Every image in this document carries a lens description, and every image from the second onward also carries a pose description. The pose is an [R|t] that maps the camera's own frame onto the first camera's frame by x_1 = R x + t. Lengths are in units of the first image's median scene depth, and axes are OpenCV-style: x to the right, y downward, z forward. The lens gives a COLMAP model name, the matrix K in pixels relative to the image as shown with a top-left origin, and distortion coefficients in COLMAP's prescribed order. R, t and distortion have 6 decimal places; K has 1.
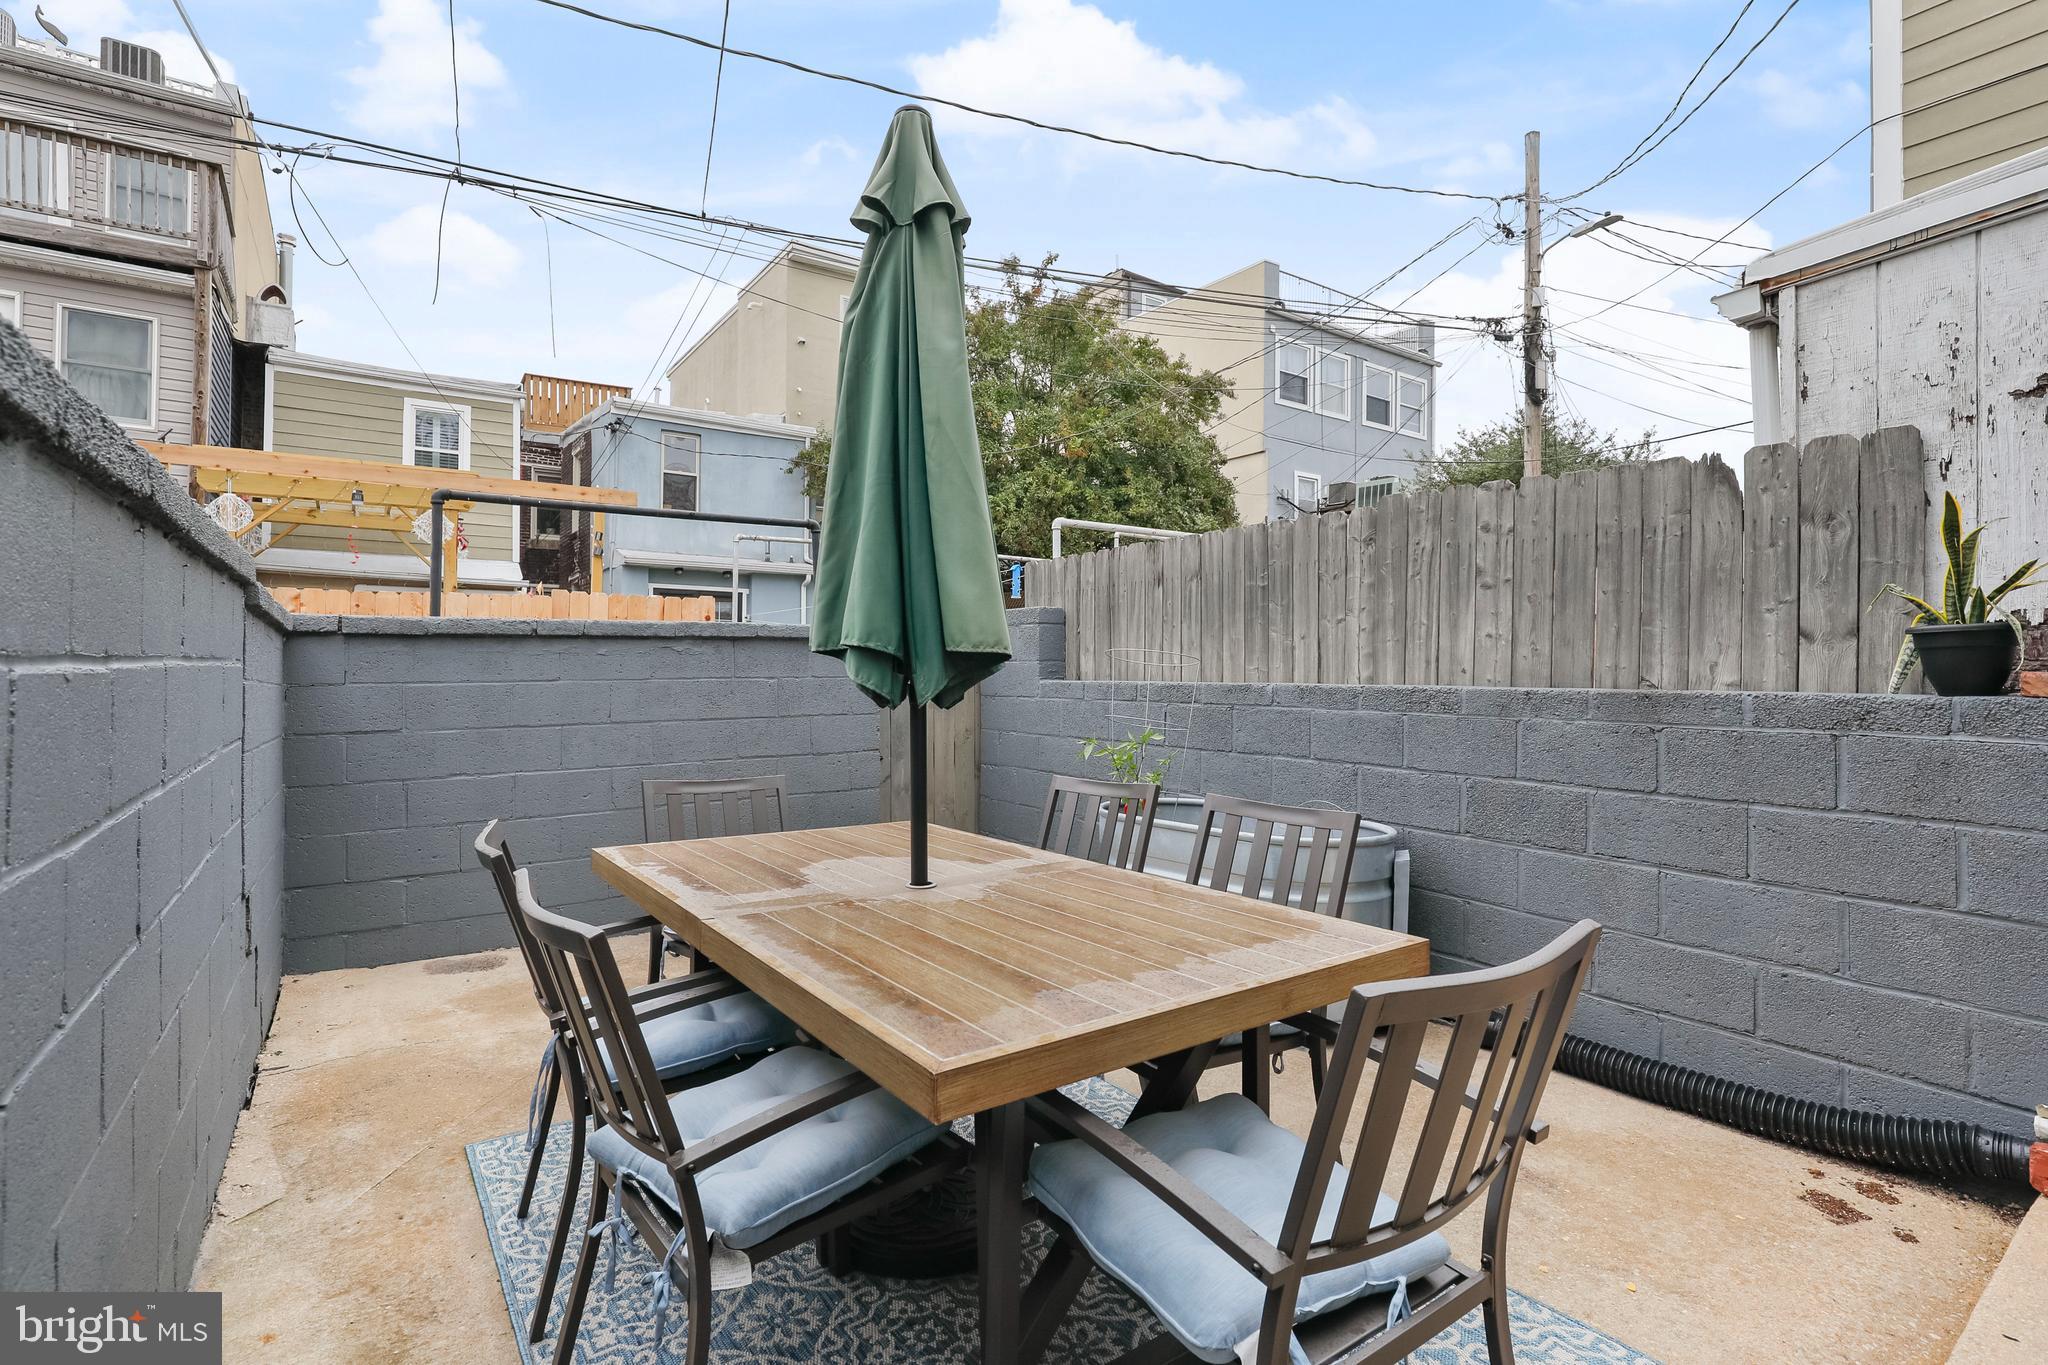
lens RADIAL K [[981.6, 0, 999.8], [0, 981.6, 644.4], [0, 0, 1]] dist [0.015492, 0.000236]
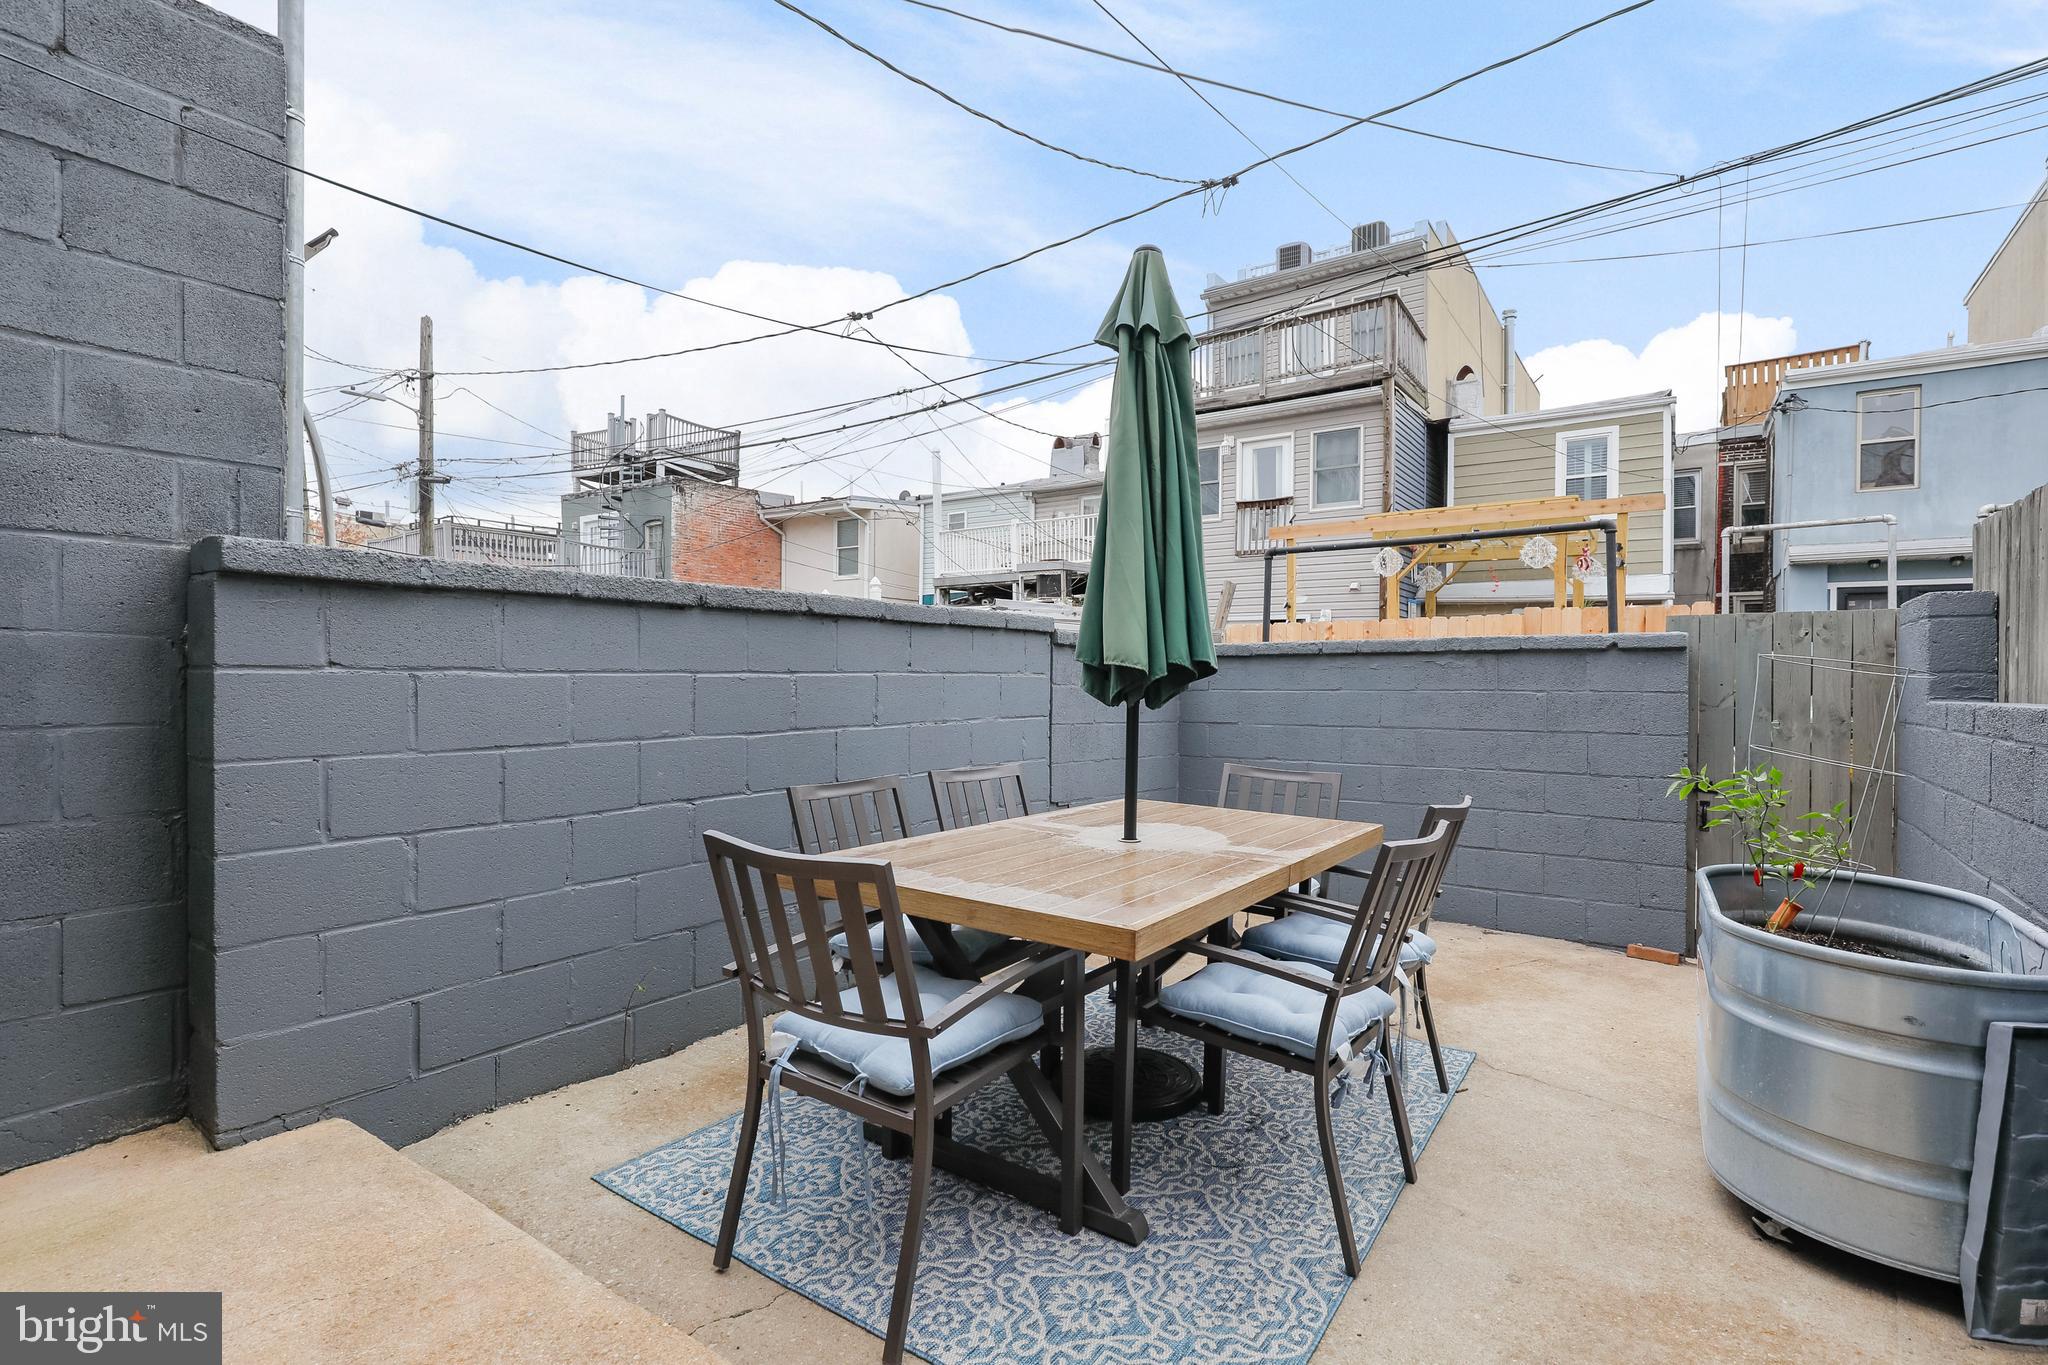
lens RADIAL K [[970.2, 0, 1020.9], [0, 970.2, 686.0], [0, 0, 1]] dist [-0.003166, 0.000824]
pose [[0.350797, 0.008875, -0.936409, 0.233872], [0.015477, 0.999764, 0.015273, 0.003019], [0.936323, -0.019851, 0.350577, 0.087099]]
